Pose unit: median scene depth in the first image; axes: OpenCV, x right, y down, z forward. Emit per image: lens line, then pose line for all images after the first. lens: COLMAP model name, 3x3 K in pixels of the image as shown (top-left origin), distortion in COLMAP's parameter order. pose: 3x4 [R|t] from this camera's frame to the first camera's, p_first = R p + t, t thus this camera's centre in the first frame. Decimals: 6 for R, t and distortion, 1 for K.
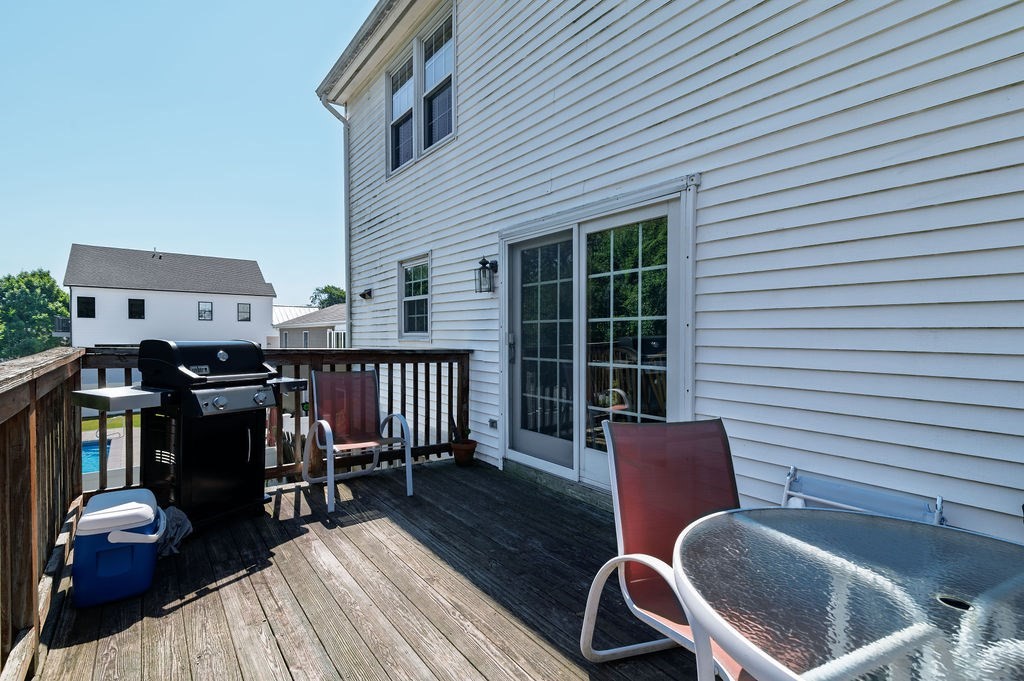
lens RADIAL K [[473.1, 0, 488.3], [0, 473.1, 346.2], [0, 0, 1]] dist [0.025868, 0.000072]
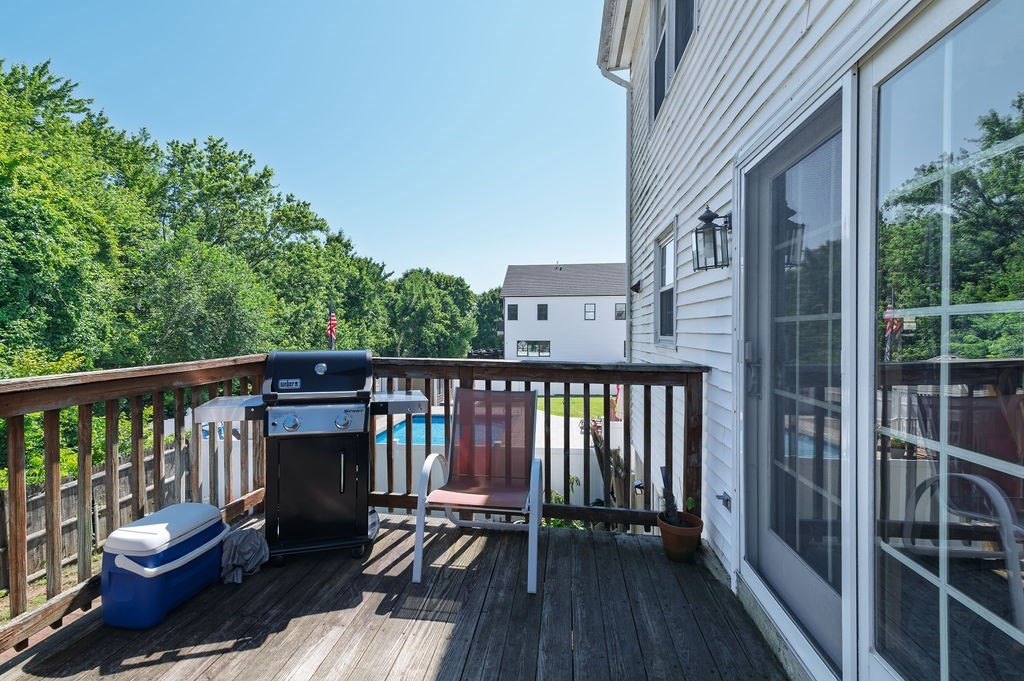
lens RADIAL K [[465.5, 0, 495.9], [0, 465.5, 339.0], [0, 0, 1]] dist [0.019324, 0.000497]
pose [[0.711360, 0.005072, -0.702810, 0.238770], [-0.009803, 0.999948, -0.002706, -0.029606], [0.702760, 0.008814, 0.711373, 0.484408]]
